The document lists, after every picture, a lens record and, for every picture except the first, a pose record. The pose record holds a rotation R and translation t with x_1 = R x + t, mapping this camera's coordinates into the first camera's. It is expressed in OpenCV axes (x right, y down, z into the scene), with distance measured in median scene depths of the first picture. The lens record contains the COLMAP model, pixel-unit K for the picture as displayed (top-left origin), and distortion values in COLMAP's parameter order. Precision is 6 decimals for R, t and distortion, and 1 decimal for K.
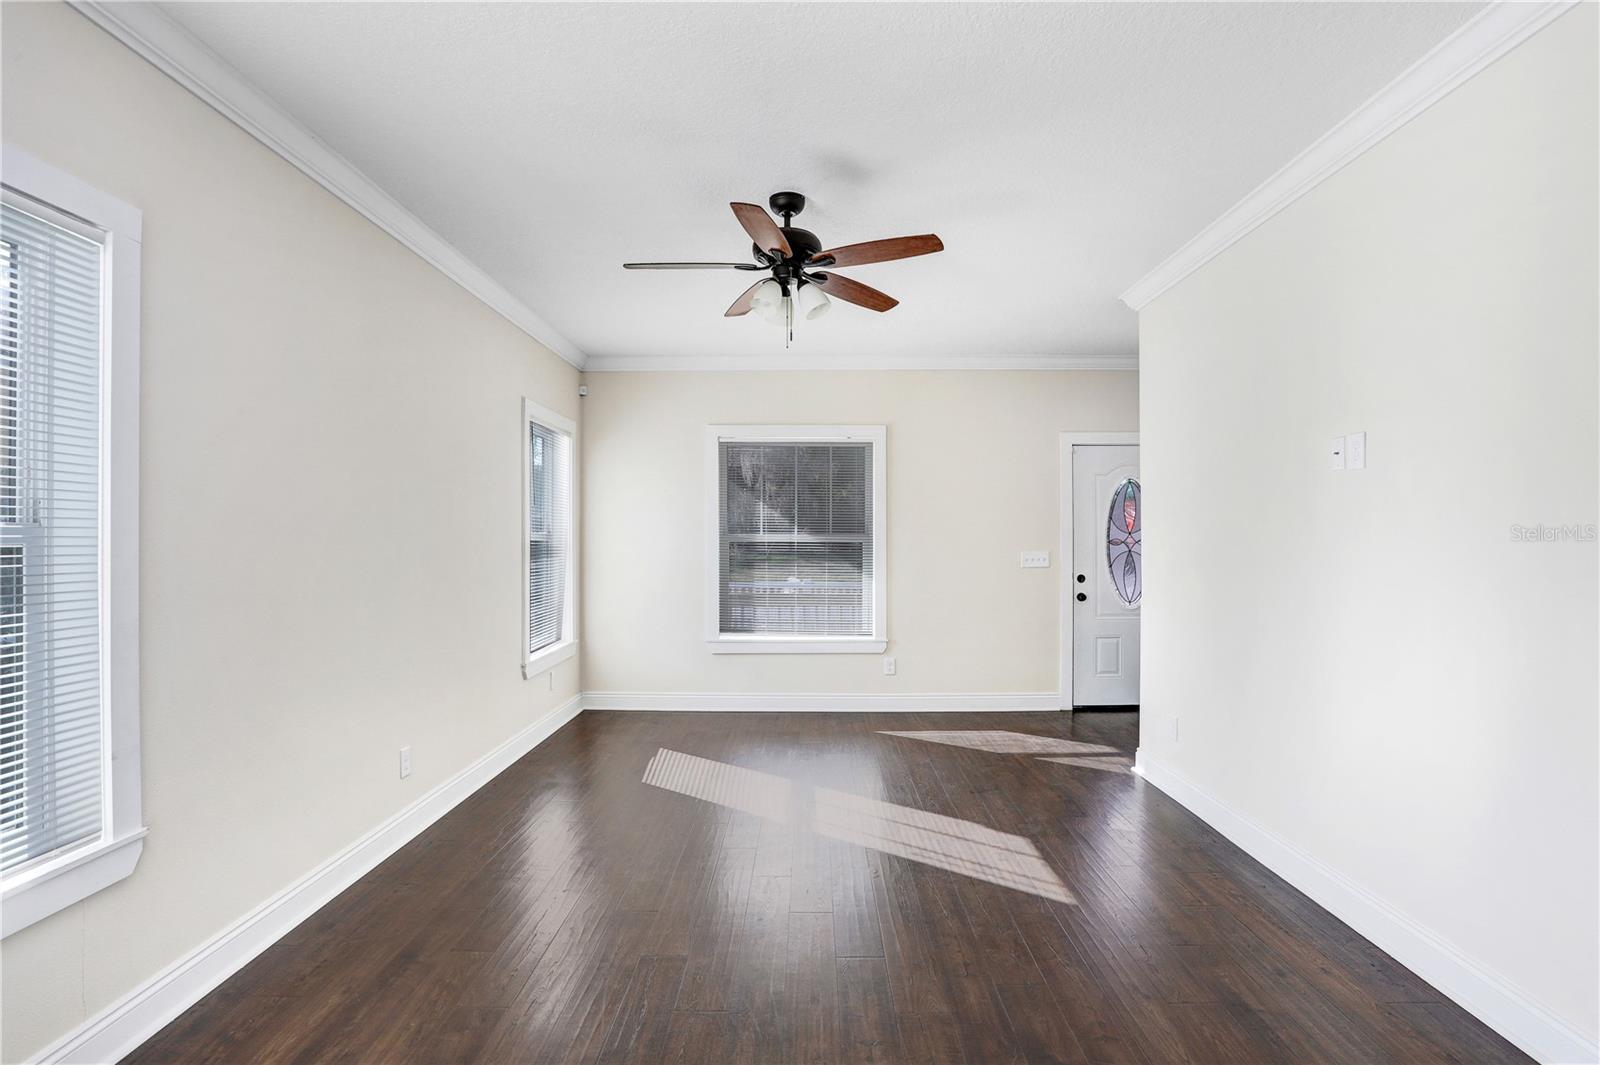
lens RADIAL K [[860.8, 0, 800.0], [0, 860.8, 532.5], [0, 0, 1]] dist [-0.000117, -0.000093]
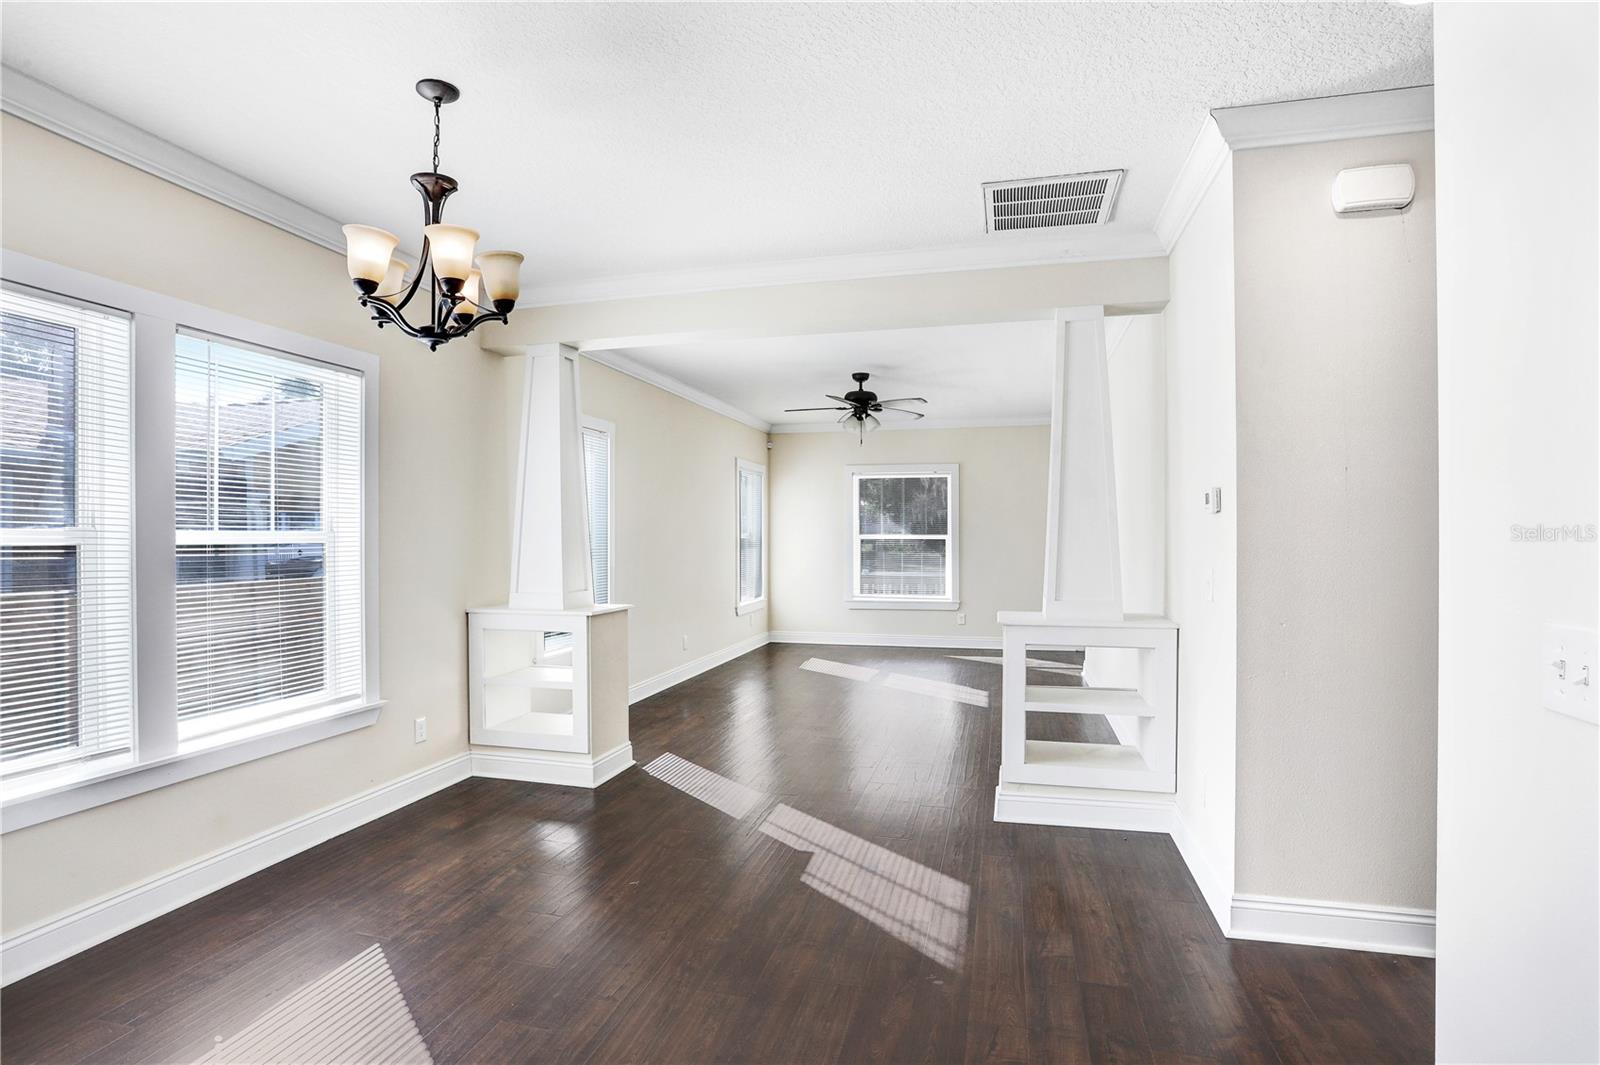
lens RADIAL K [[863.5, 0, 800.0], [0, 863.5, 532.5], [0, 0, 1]] dist [-0.044118, -0.000154]
pose [[0.975735, -0.001435, -0.218952, 0.166091], [0.002023, 0.999995, 0.002461, -0.005974], [0.218947, -0.002844, 0.975733, -0.596922]]
